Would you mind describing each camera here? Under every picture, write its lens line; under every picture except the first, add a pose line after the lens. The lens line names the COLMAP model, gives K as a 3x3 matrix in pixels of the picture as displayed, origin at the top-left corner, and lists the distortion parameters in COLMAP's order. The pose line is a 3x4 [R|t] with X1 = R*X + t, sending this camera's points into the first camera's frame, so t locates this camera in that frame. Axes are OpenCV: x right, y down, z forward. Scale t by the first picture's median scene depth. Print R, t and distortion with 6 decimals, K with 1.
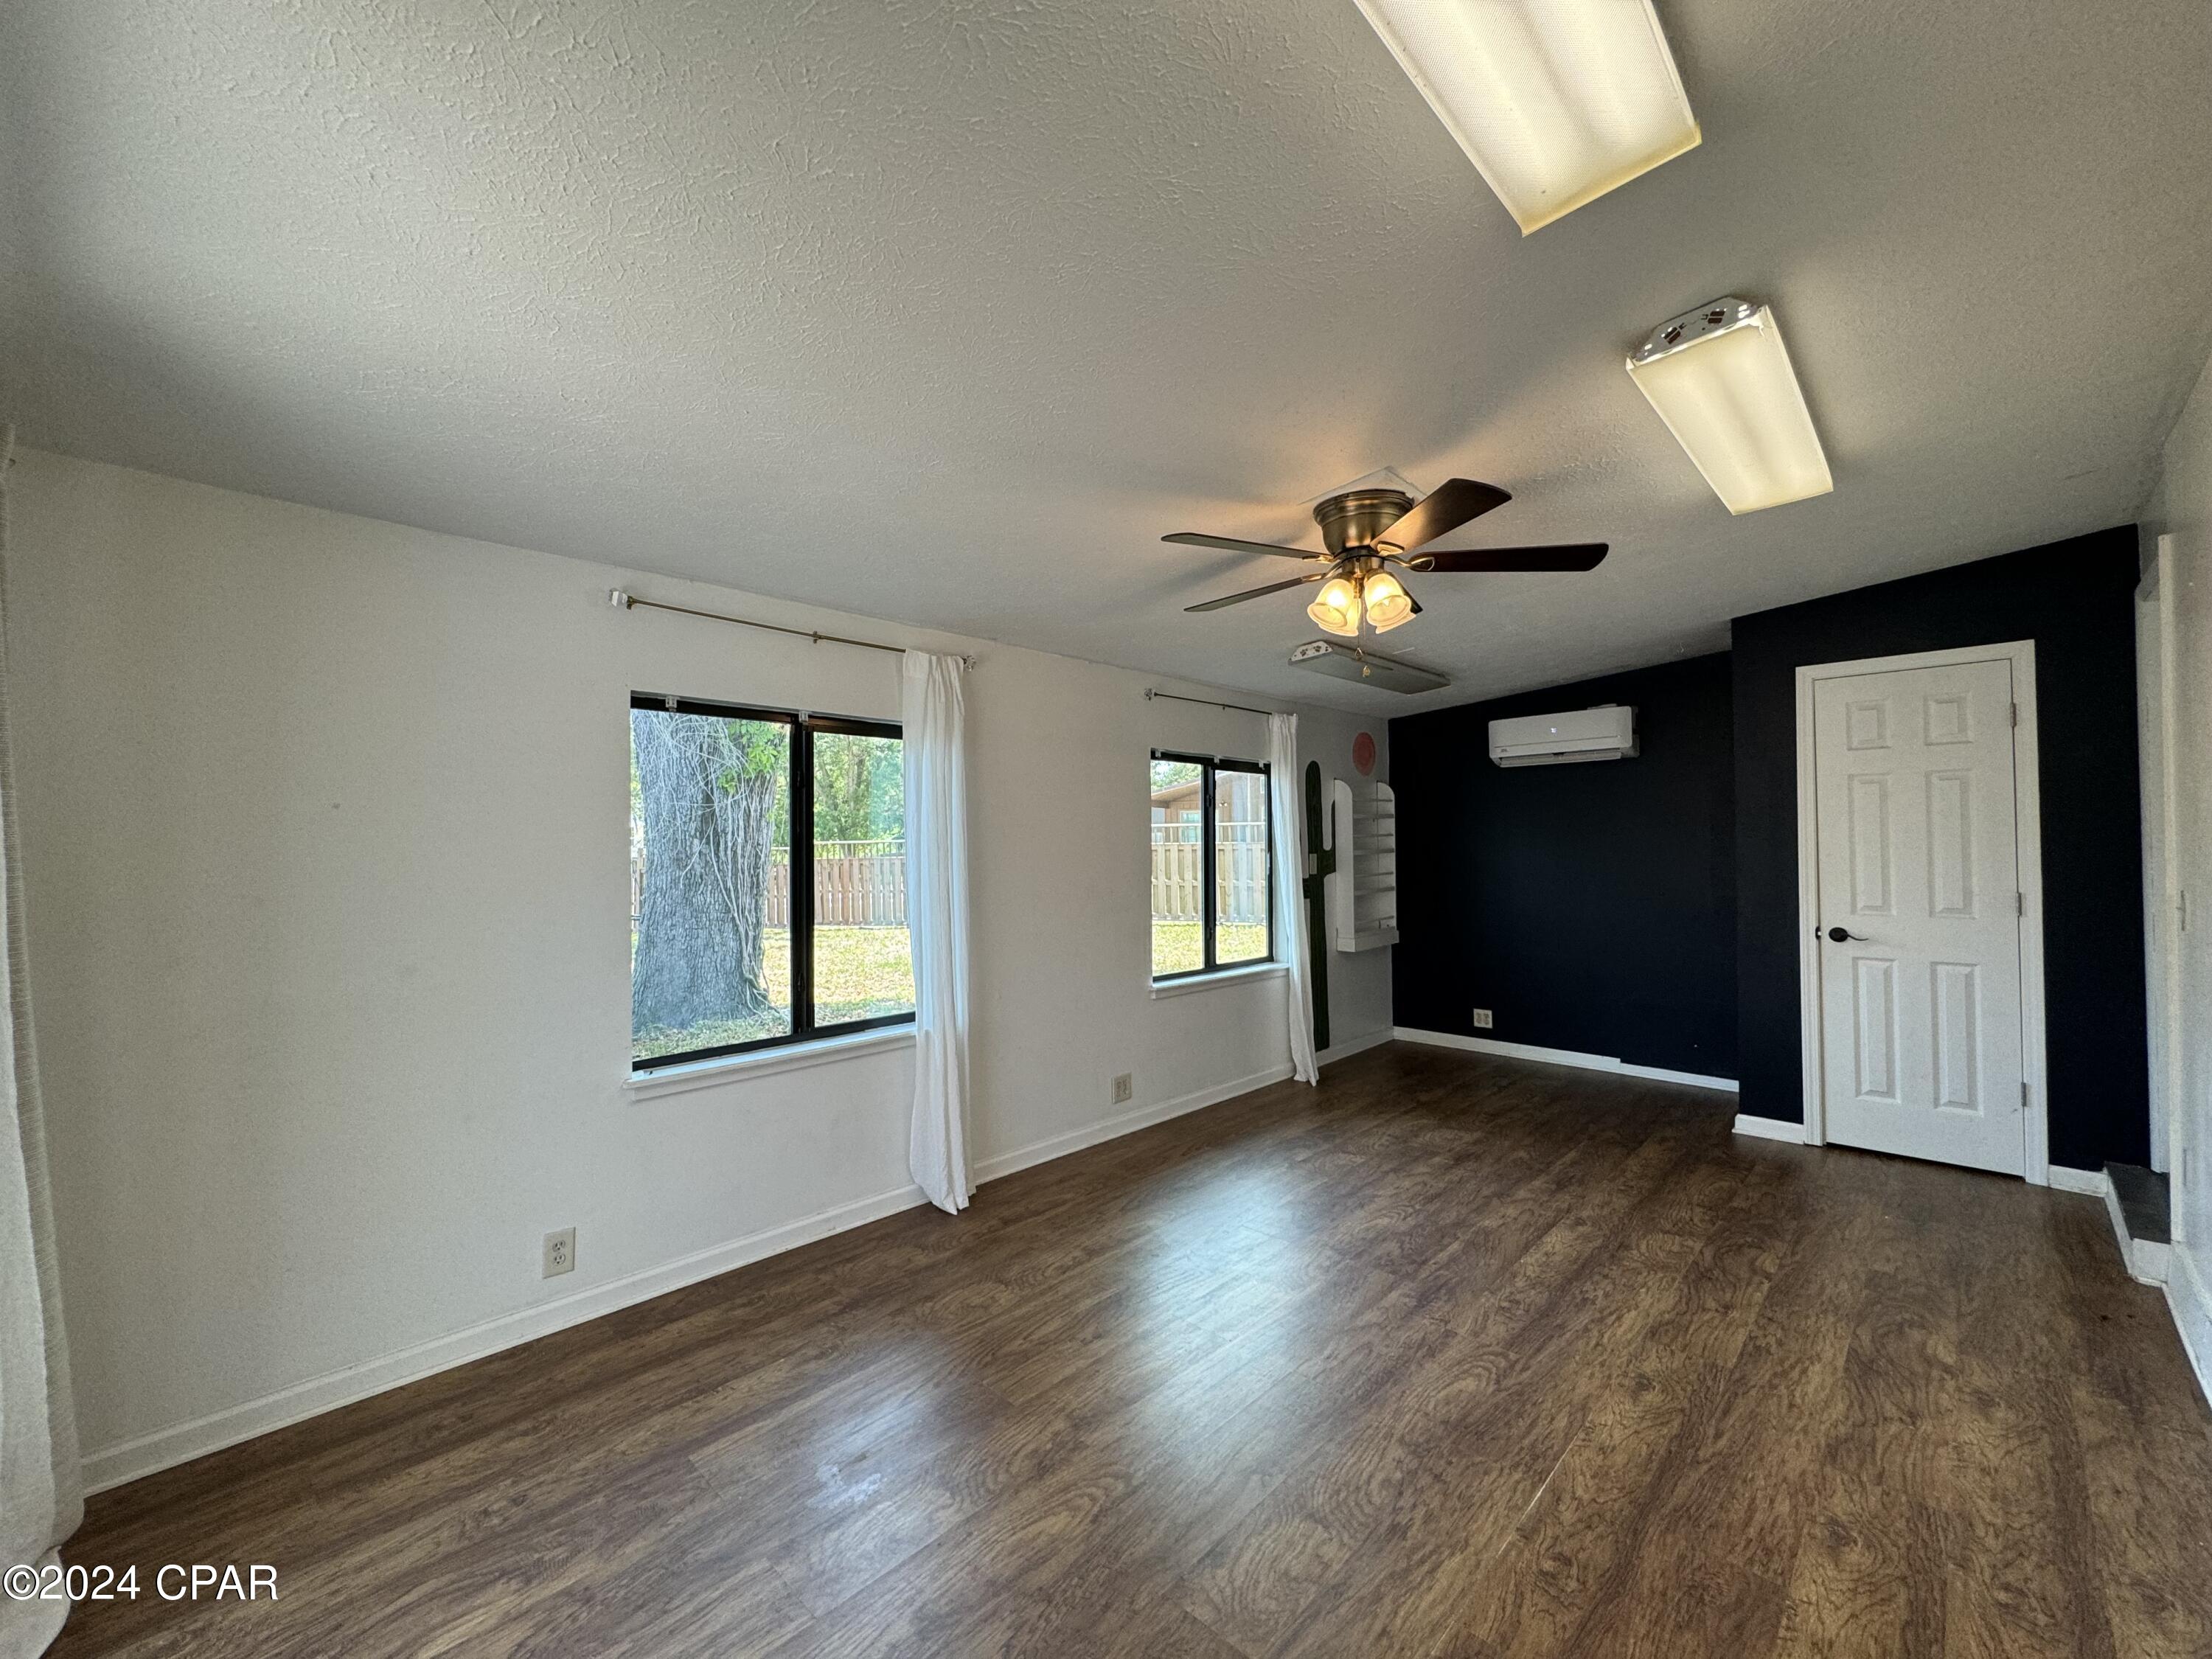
lens RADIAL K [[886.7, 0, 1105.4], [0, 886.7, 832.1], [0, 0, 1]] dist [-0.003331, -0.000484]
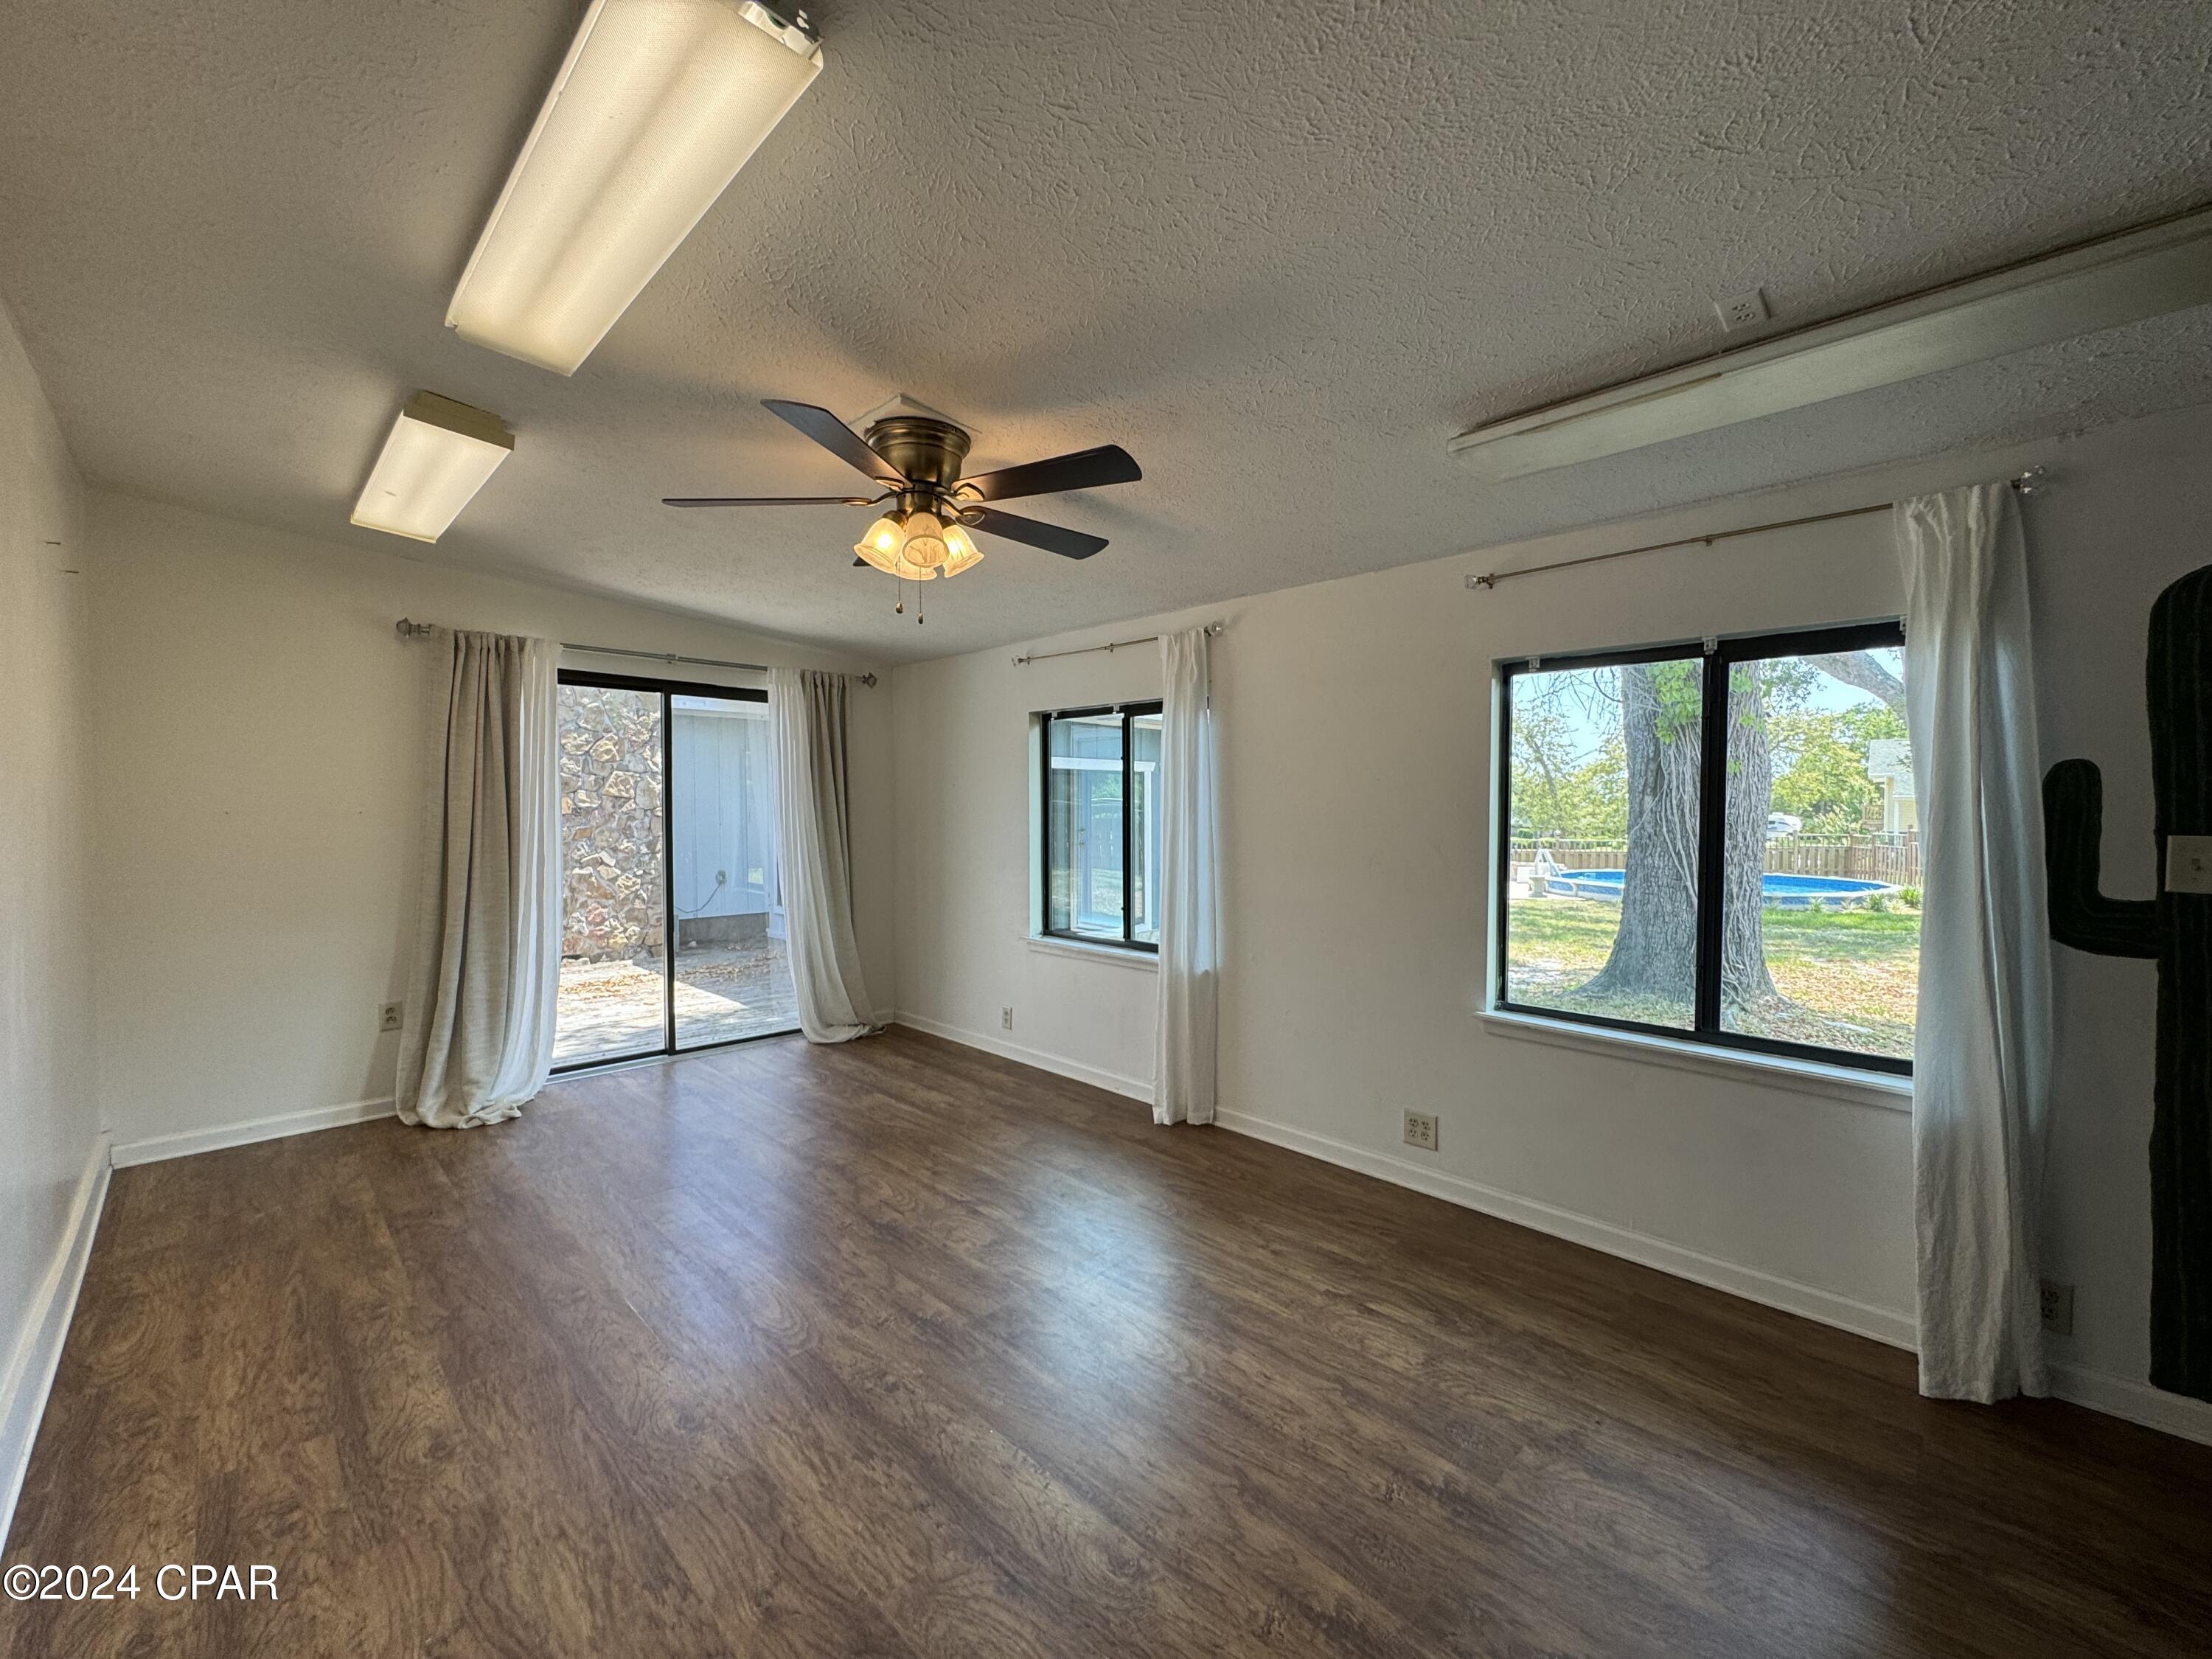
lens RADIAL K [[886.7, 0, 1103.6], [0, 886.7, 828.5], [0, 0, 1]] dist [-0.003331, -0.000484]
pose [[-0.014528, 0.032893, -0.999353, 1.165689], [0.013159, 0.999379, 0.032702, 0.010335], [0.999808, -0.012675, -0.014952, 1.143408]]
